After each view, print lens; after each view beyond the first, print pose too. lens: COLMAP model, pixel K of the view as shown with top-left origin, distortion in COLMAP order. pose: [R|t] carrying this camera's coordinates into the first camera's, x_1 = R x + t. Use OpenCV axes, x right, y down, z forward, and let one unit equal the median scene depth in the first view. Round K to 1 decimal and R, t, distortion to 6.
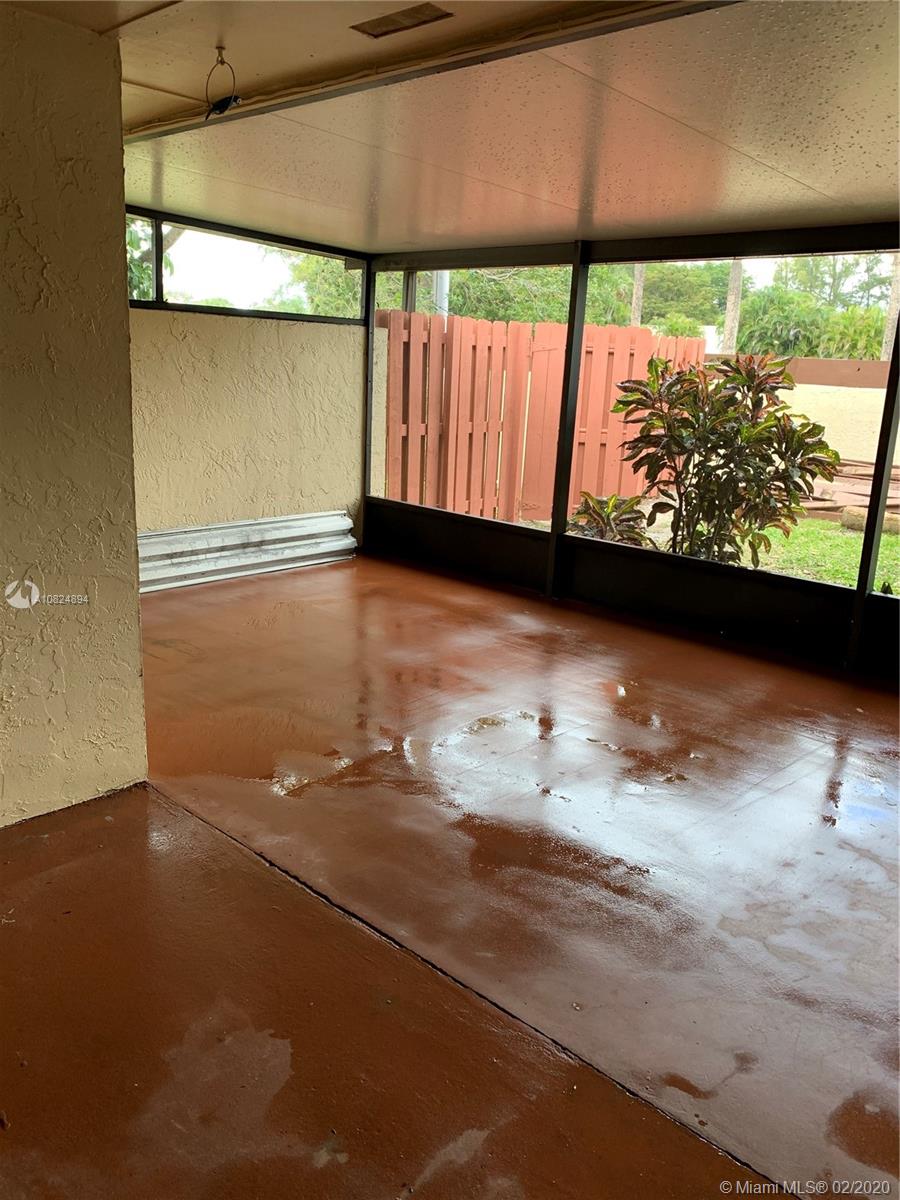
lens RADIAL K [[919.8, 0, 451.3], [0, 919.8, 591.2], [0, 0, 1]] dist [0.057918, -0.071833]
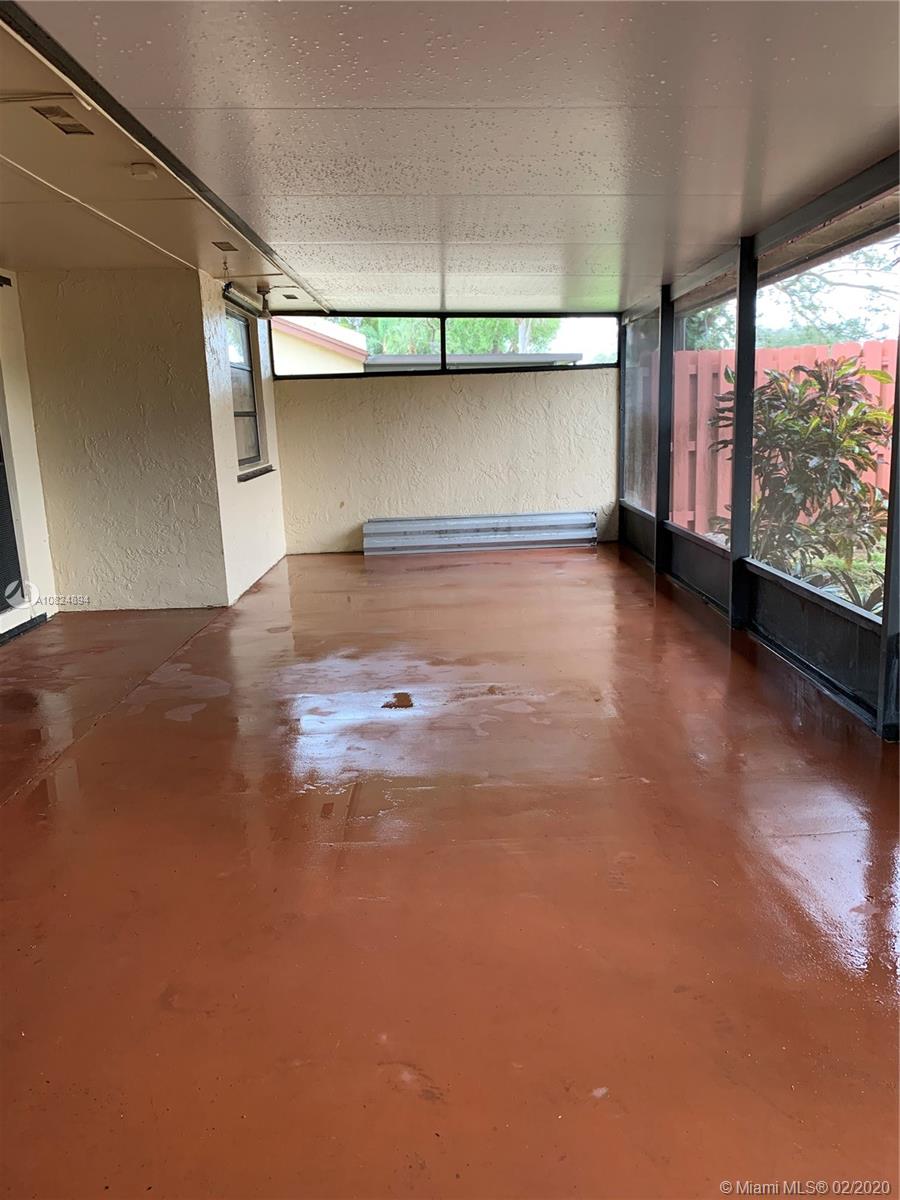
lens RADIAL K [[919.8, 0, 448.6], [0, 919.8, 606.1], [0, 0, 1]] dist [0.057918, -0.071833]
pose [[0.677775, 0.074289, -0.731507, 0.781025], [-0.108878, 0.994055, 0.000073, 0.076871], [0.727163, 0.079596, 0.681834, -0.029613]]
